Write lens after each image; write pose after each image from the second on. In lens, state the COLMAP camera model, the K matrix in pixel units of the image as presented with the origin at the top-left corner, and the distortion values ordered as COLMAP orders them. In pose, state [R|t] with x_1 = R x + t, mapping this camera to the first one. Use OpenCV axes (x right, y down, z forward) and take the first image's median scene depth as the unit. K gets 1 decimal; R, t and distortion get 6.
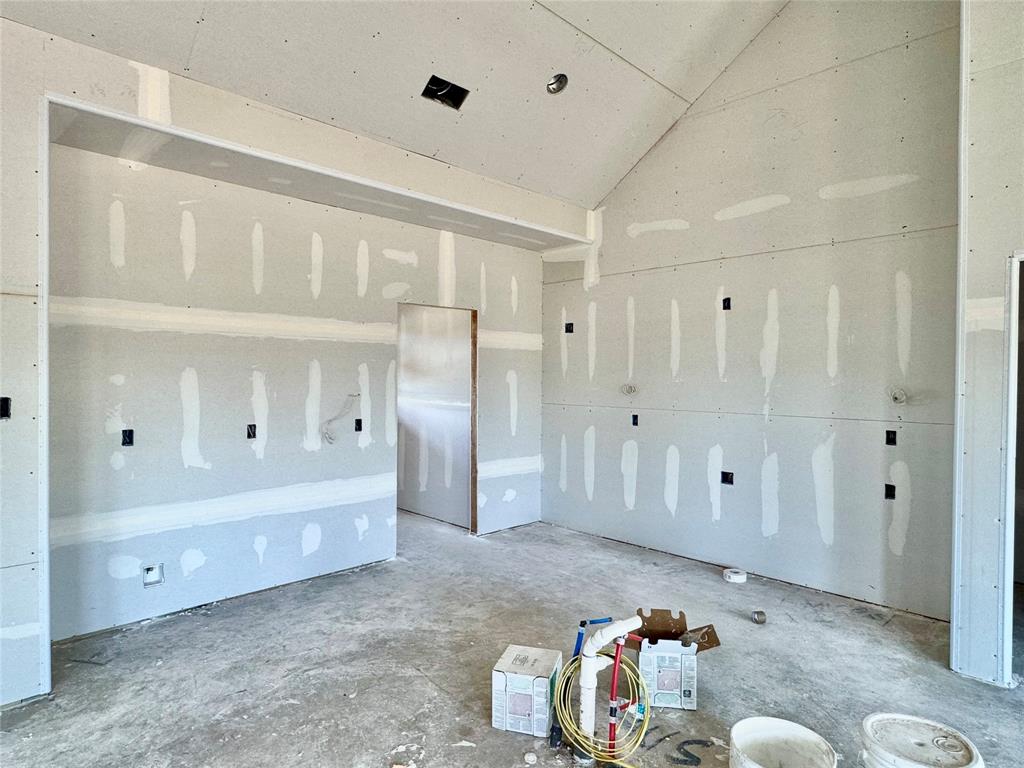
lens RADIAL K [[583.2, 0, 510.4], [0, 583.2, 379.9], [0, 0, 1]] dist [0.002820, -0.003417]
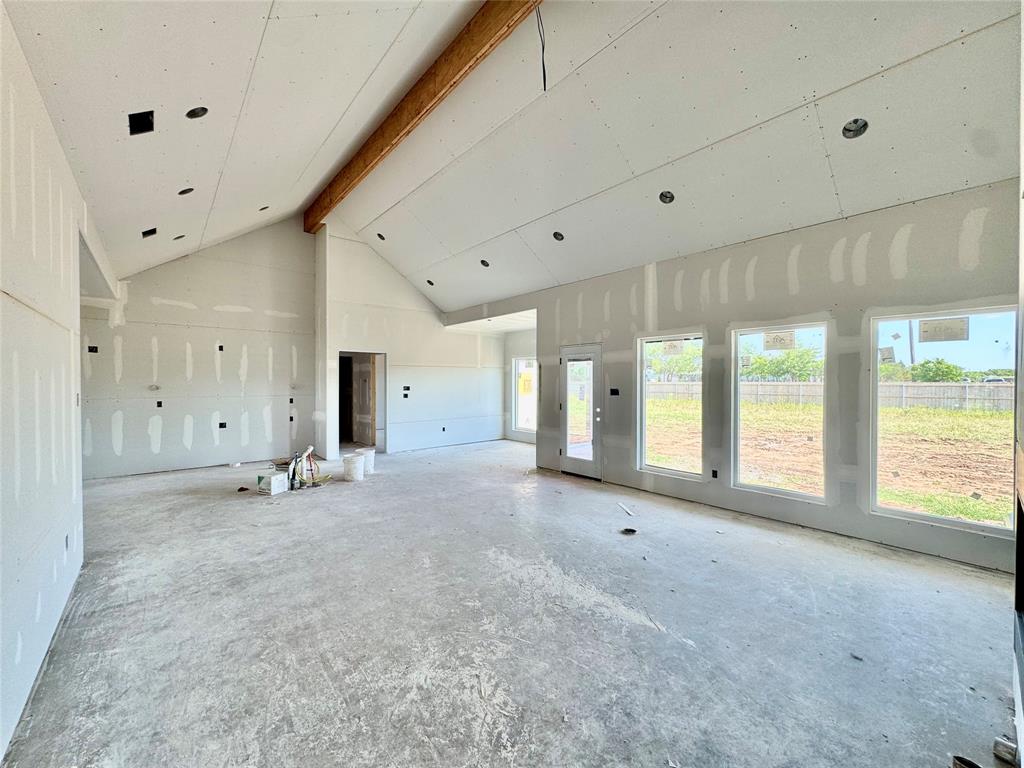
lens RADIAL K [[407.8, 0, 513.2], [0, 407.8, 383.6], [0, 0, 1]] dist [-0.002903, -0.000471]
pose [[0.052164, -0.008076, 0.998606, -1.247509], [0.013338, 0.999884, 0.007389, 0.010042], [-0.998549, 0.012934, 0.052265, -0.223170]]
